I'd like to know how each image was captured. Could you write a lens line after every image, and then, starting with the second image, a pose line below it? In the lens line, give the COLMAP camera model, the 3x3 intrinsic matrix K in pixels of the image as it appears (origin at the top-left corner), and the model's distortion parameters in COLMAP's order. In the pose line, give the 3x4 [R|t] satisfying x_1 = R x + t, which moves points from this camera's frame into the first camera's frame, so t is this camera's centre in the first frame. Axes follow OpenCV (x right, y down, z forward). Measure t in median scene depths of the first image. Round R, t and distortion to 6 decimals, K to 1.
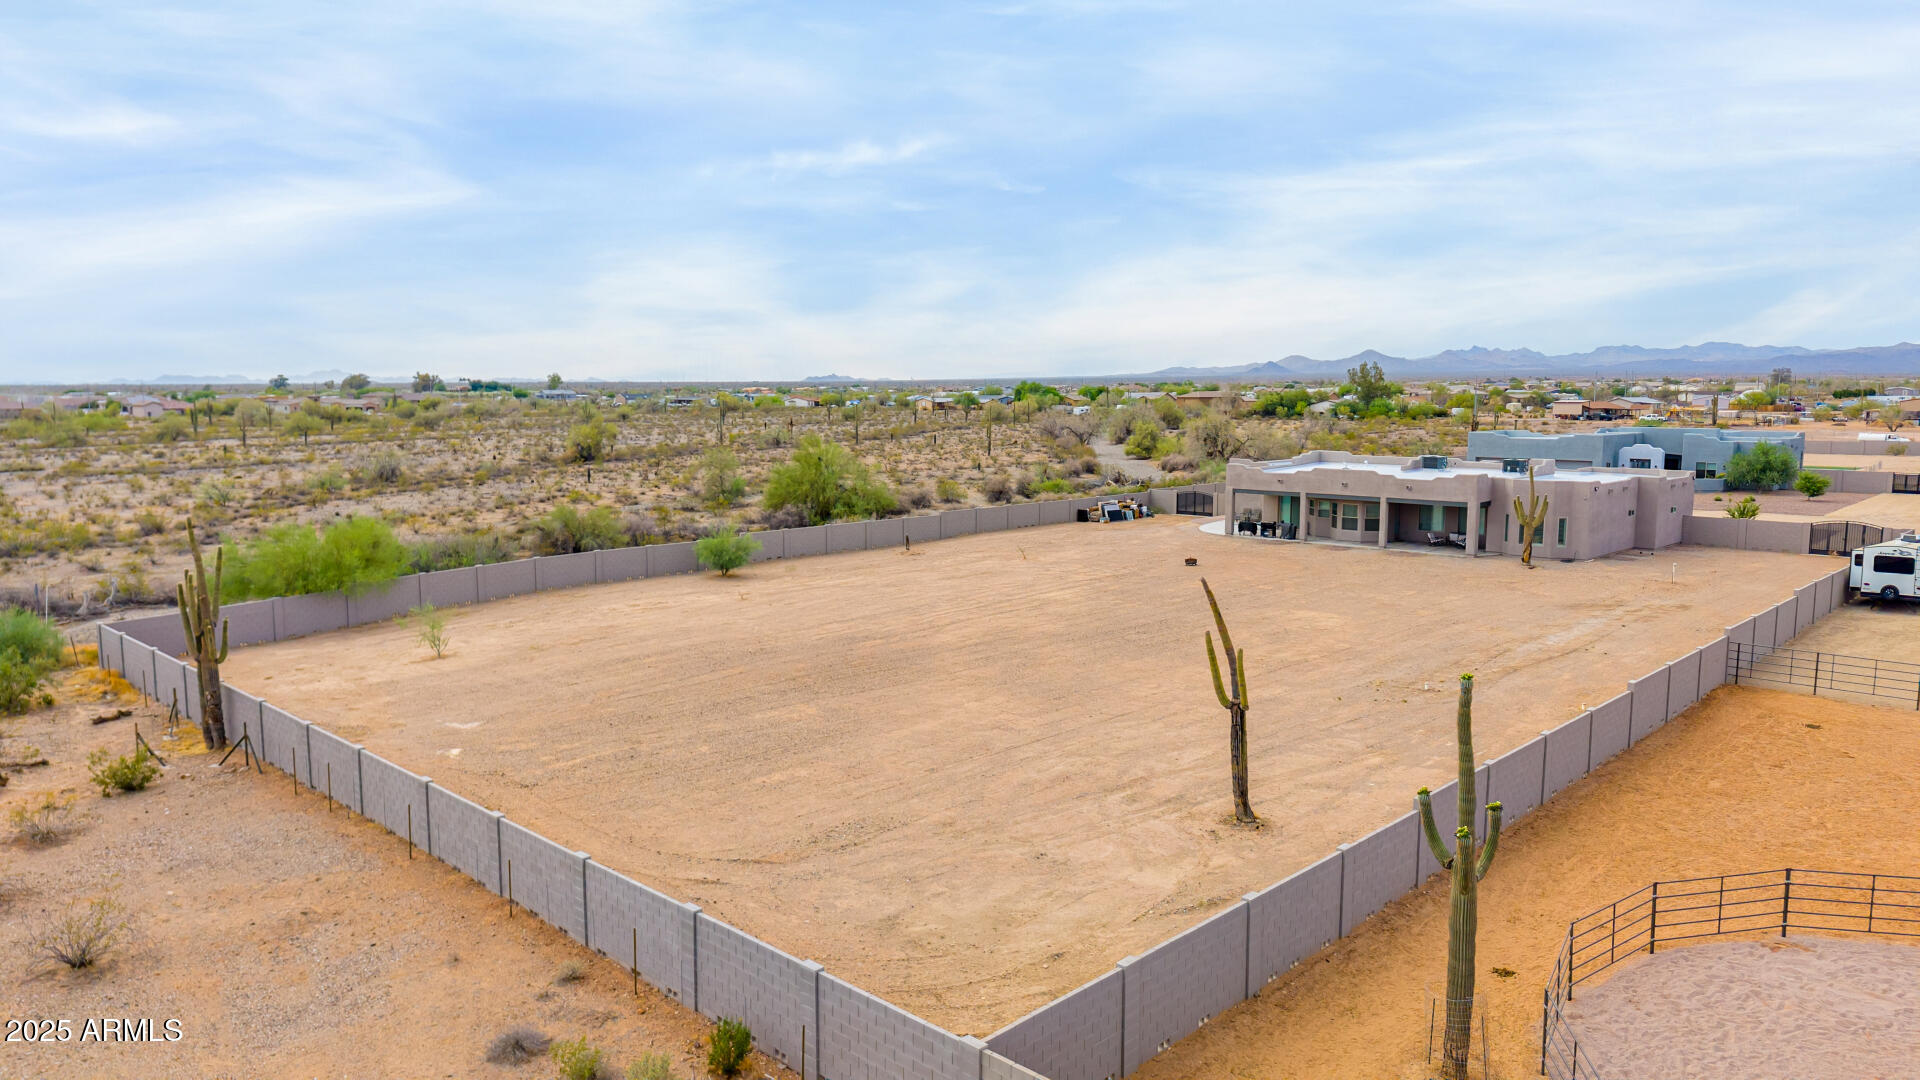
lens RADIAL K [[1285.6, 0, 960.5], [0, 1285.6, 575.6], [0, 0, 1]] dist [0.030584, -0.037453]
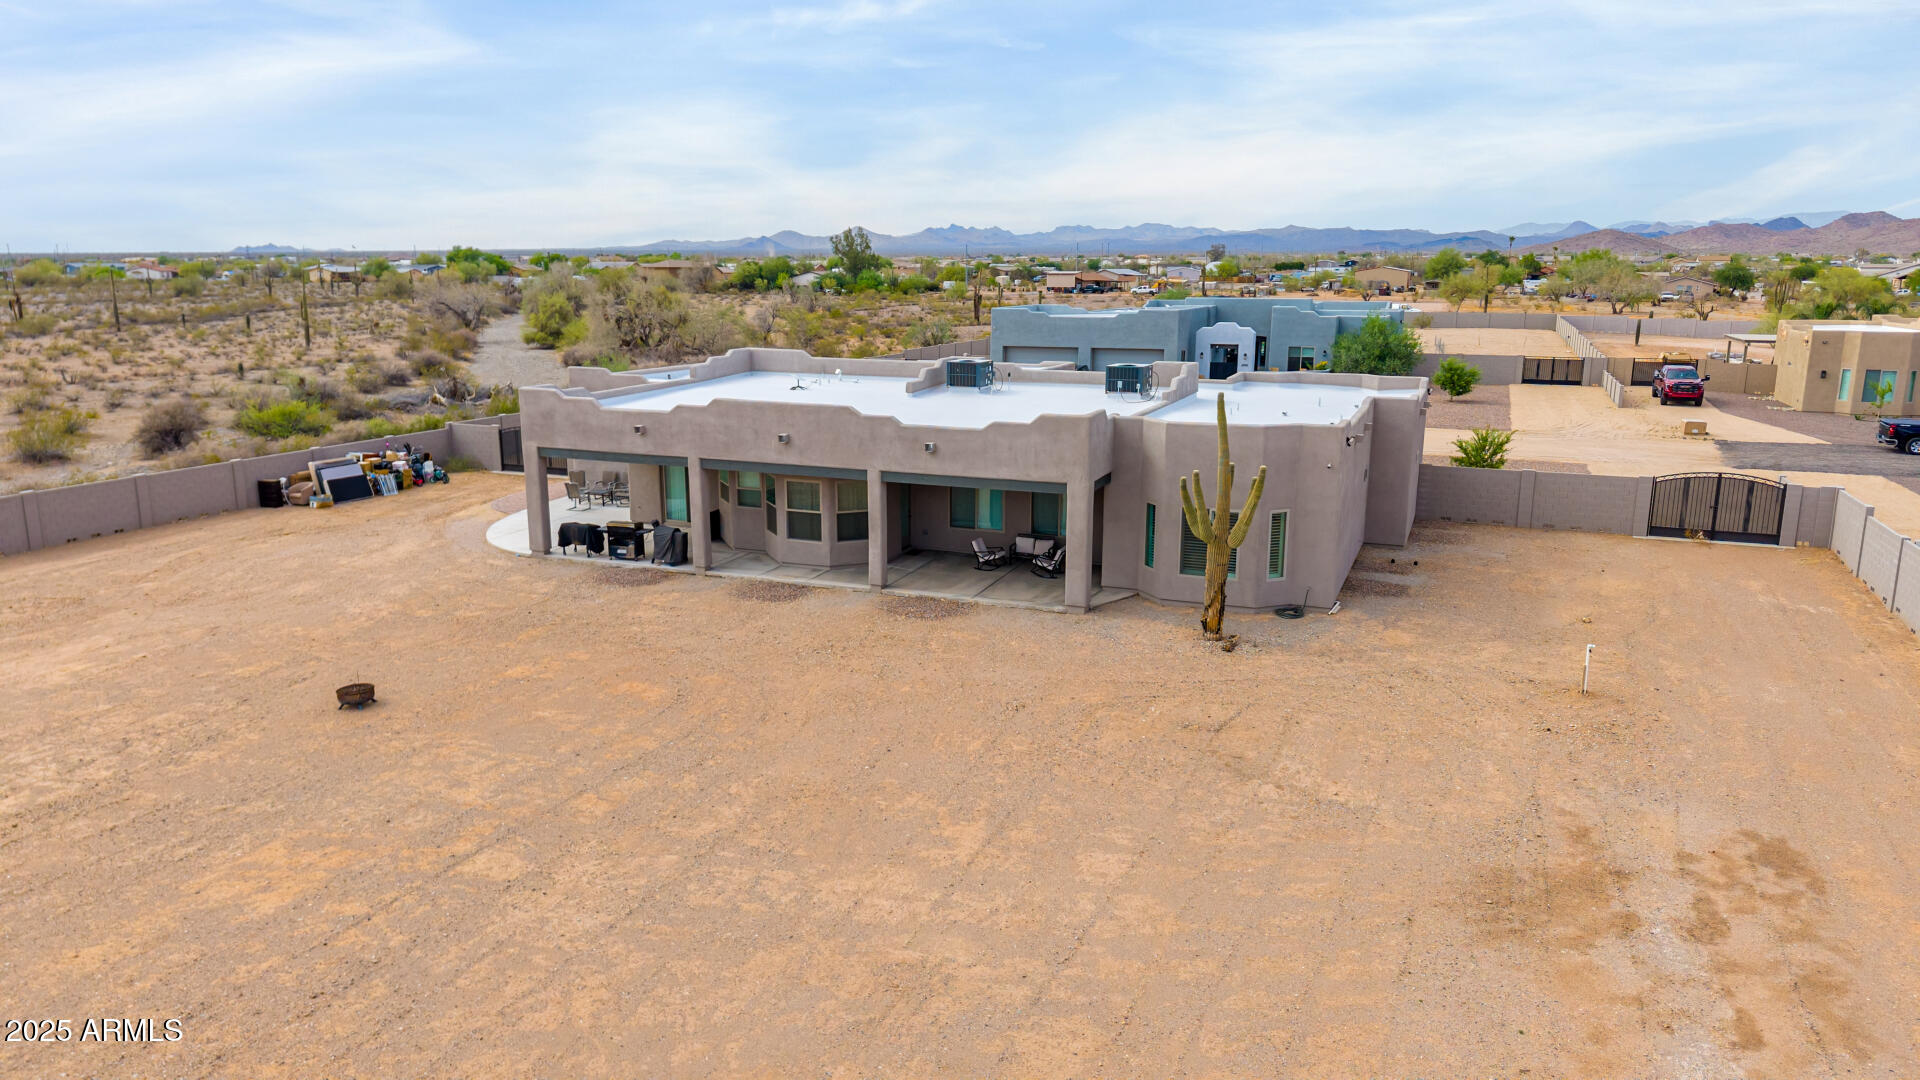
lens RADIAL K [[1285.6, 0, 955.6], [0, 1285.6, 551.1], [0, 0, 1]] dist [0.030584, -0.037453]
pose [[0.929999, -0.078297, 0.359127, 0.152096], [0.051266, 0.995129, 0.084200, -0.051435], [-0.363970, -0.059895, 0.929483, 0.455094]]
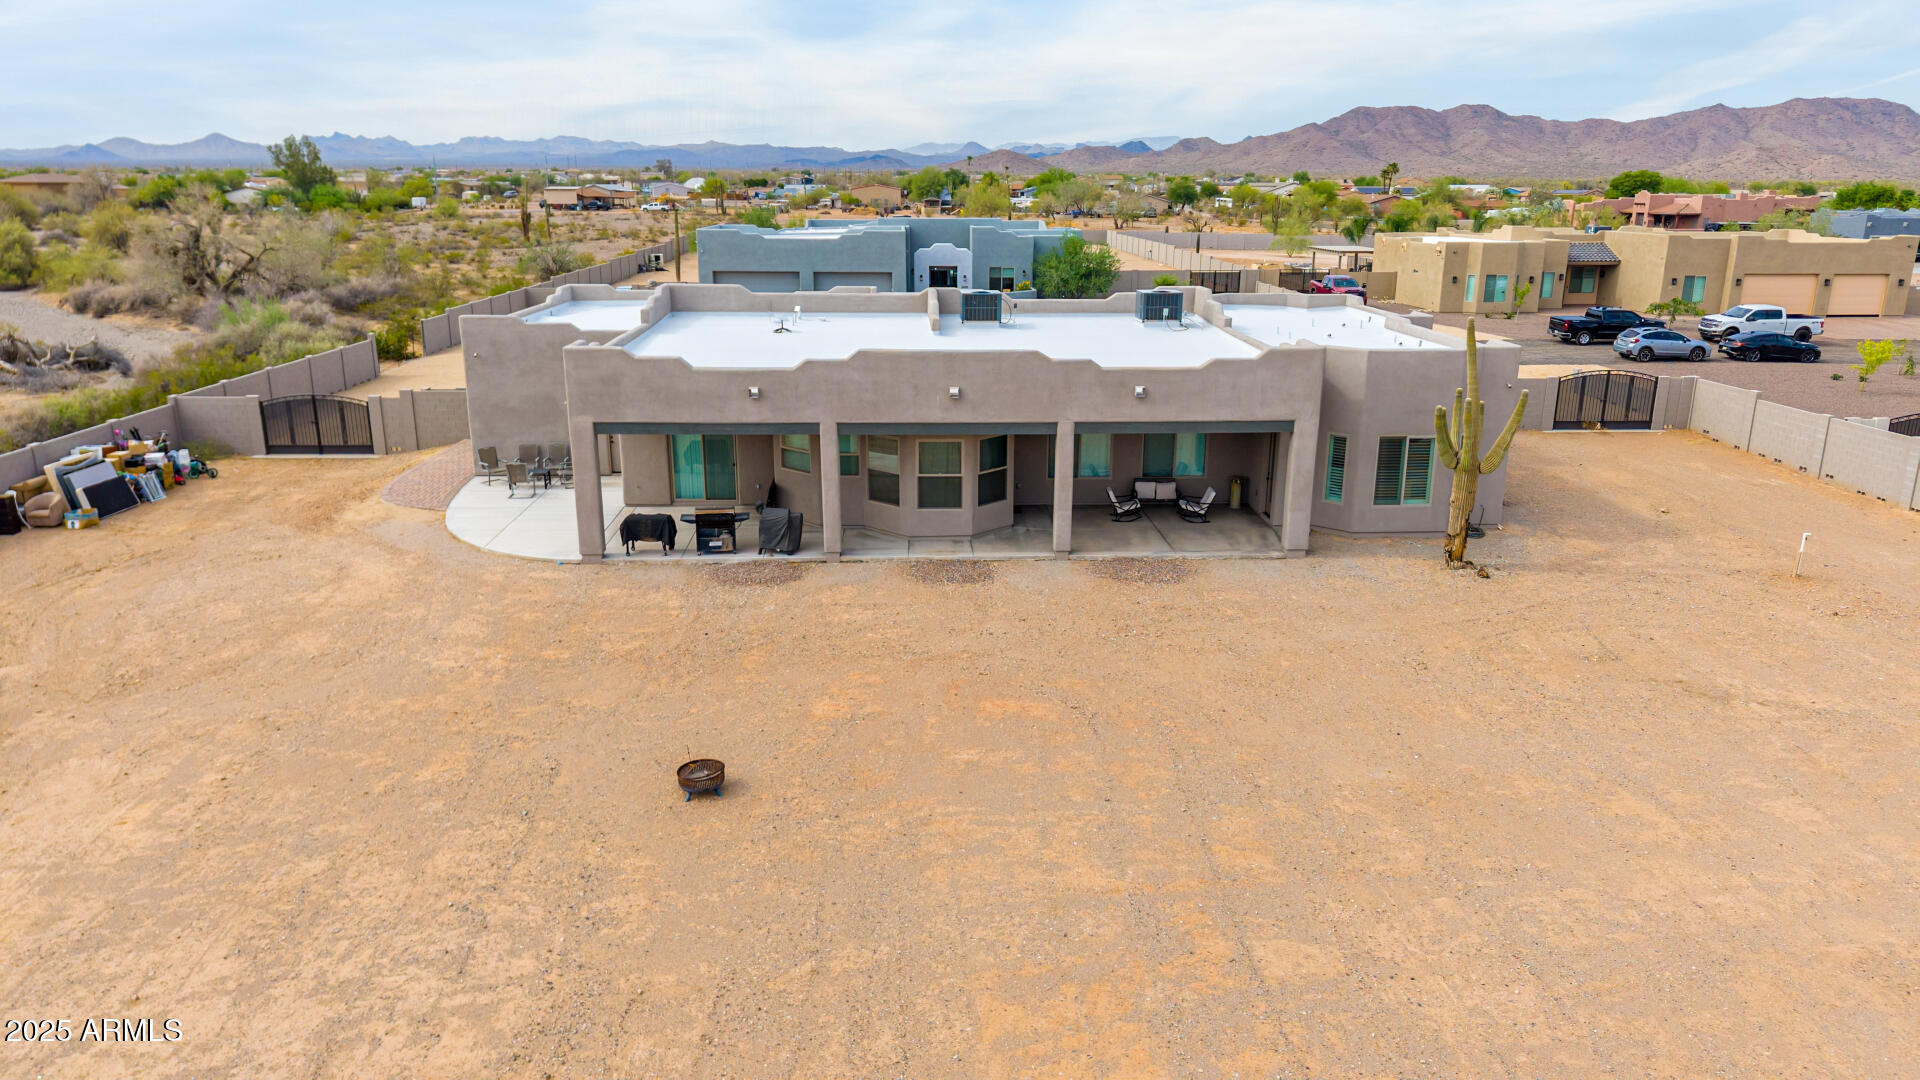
lens RADIAL K [[1285.6, 0, 956.8], [0, 1285.6, 546.4], [0, 0, 1]] dist [0.030584, -0.037453]
pose [[0.693890, -0.192727, 0.693810, 0.032831], [0.099219, 0.979917, 0.172971, -0.069858], [-0.713212, -0.051184, 0.699077, 0.576950]]
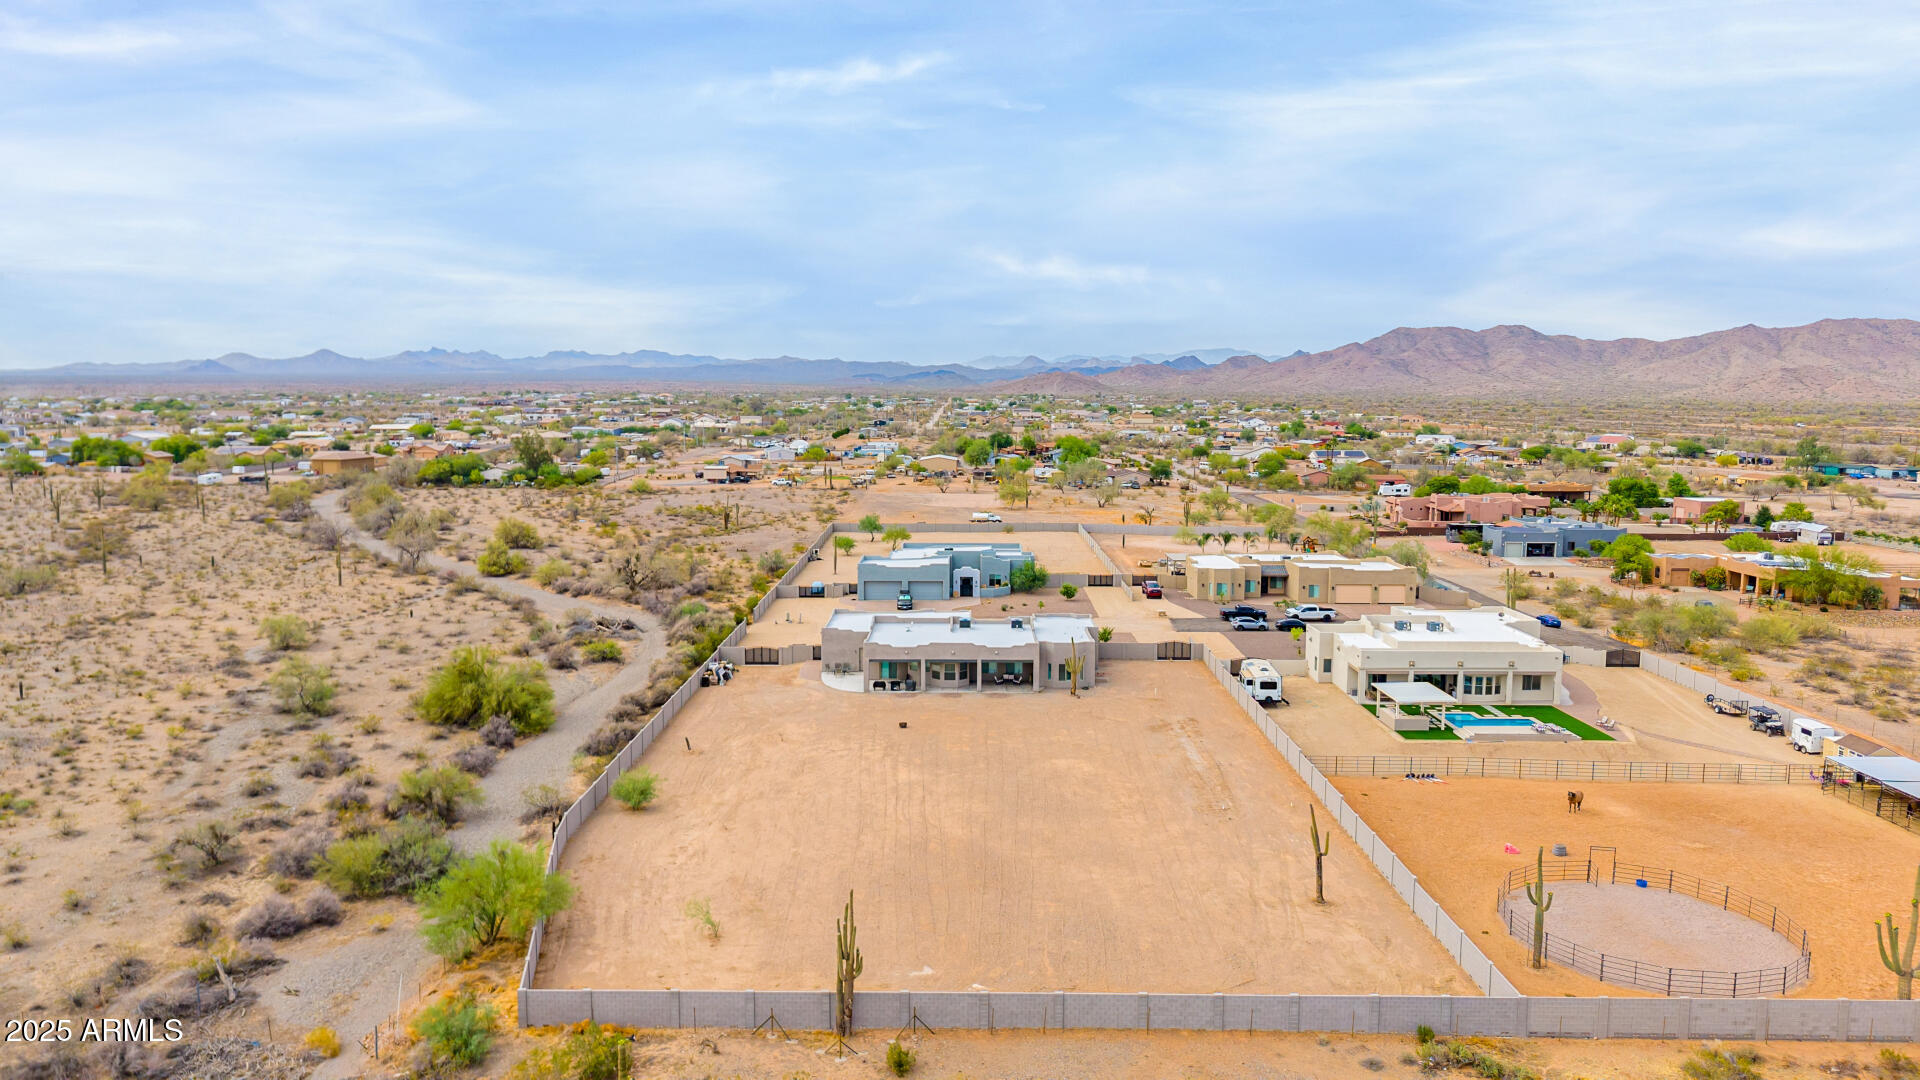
lens RADIAL K [[1285.6, 0, 962.7], [0, 1285.6, 540.2], [0, 0, 1]] dist [0.030584, -0.037453]
pose [[0.723864, -0.076808, 0.685654, -0.559748], [0.095367, 0.995383, 0.010823, -0.168757], [-0.683320, 0.057555, 0.727847, -0.094170]]
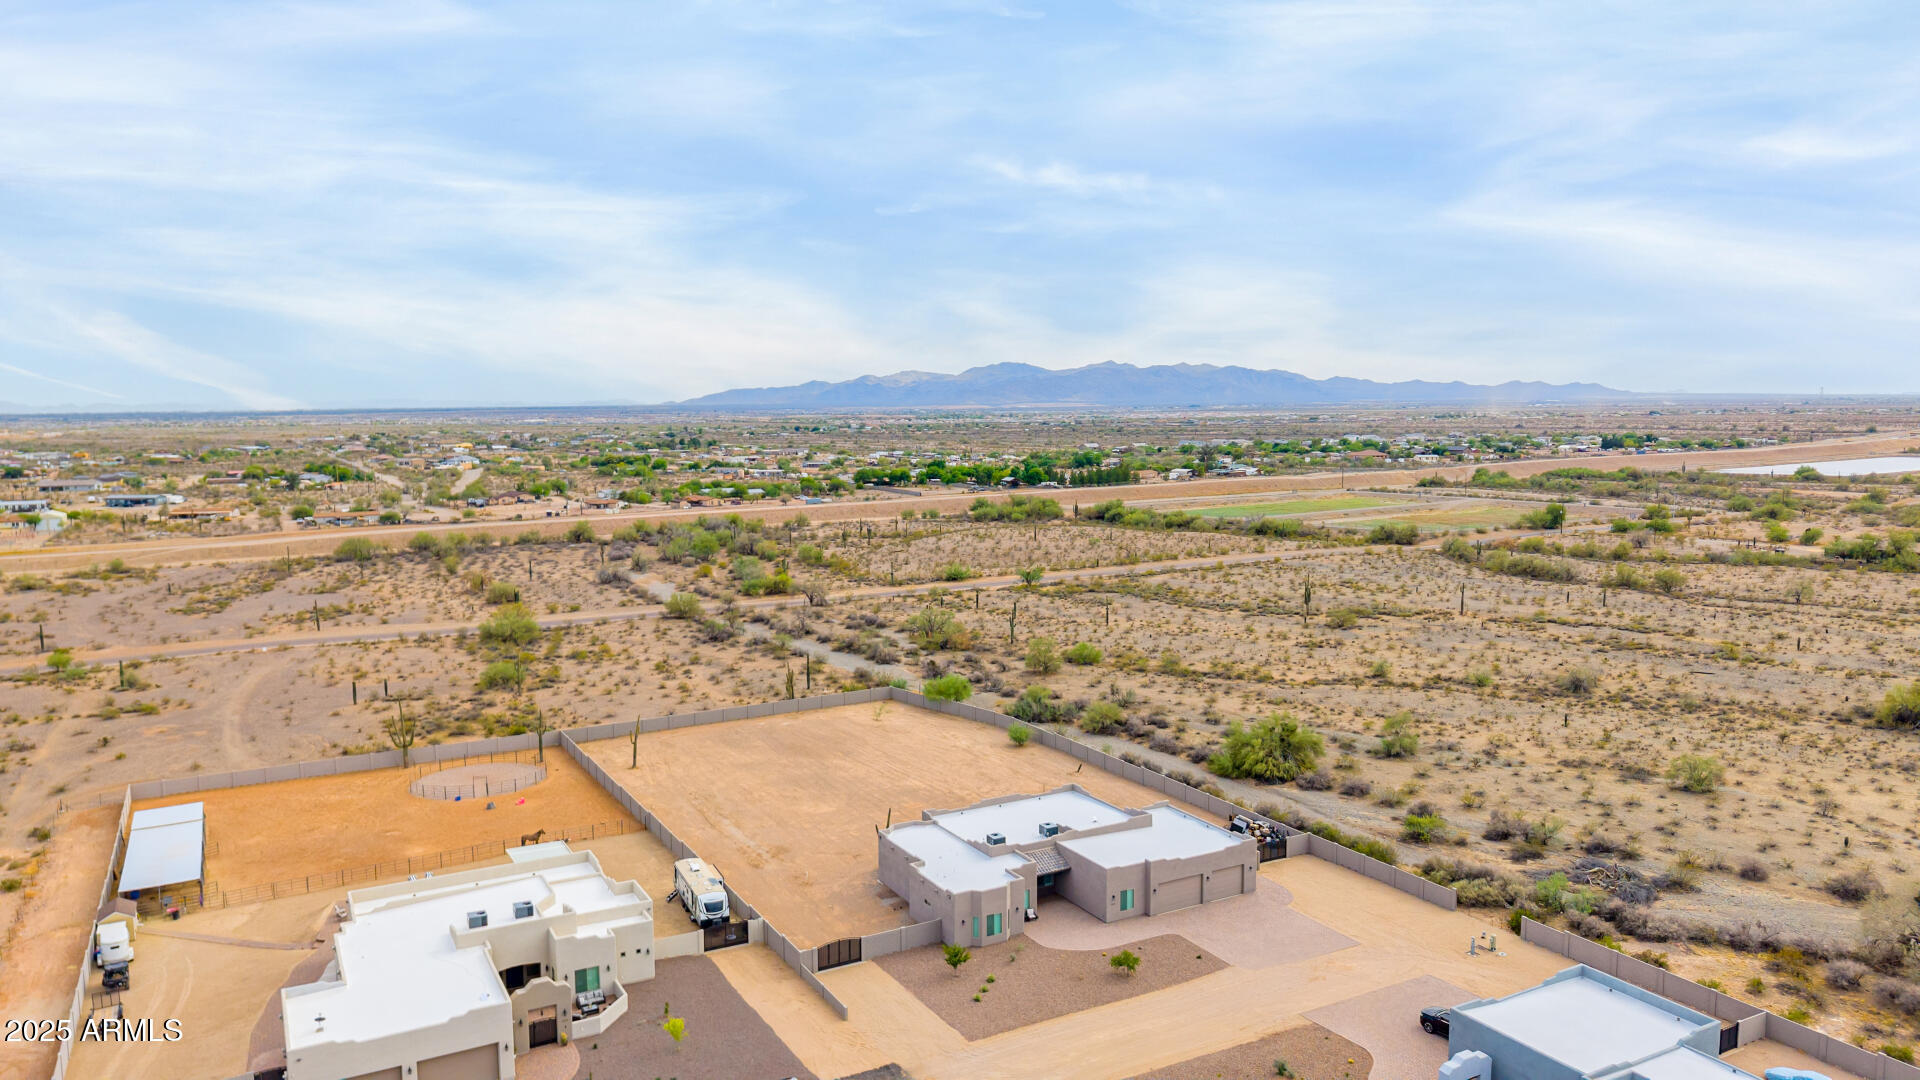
lens RADIAL K [[1285.6, 0, 956.2], [0, 1285.6, 537.5], [0, 0, 1]] dist [0.030584, -0.037453]
pose [[-0.297865, 0.104193, -0.948905, 1.296021], [-0.128505, 0.980601, 0.148012, -0.457749], [0.945919, 0.166027, -0.278698, 1.002513]]
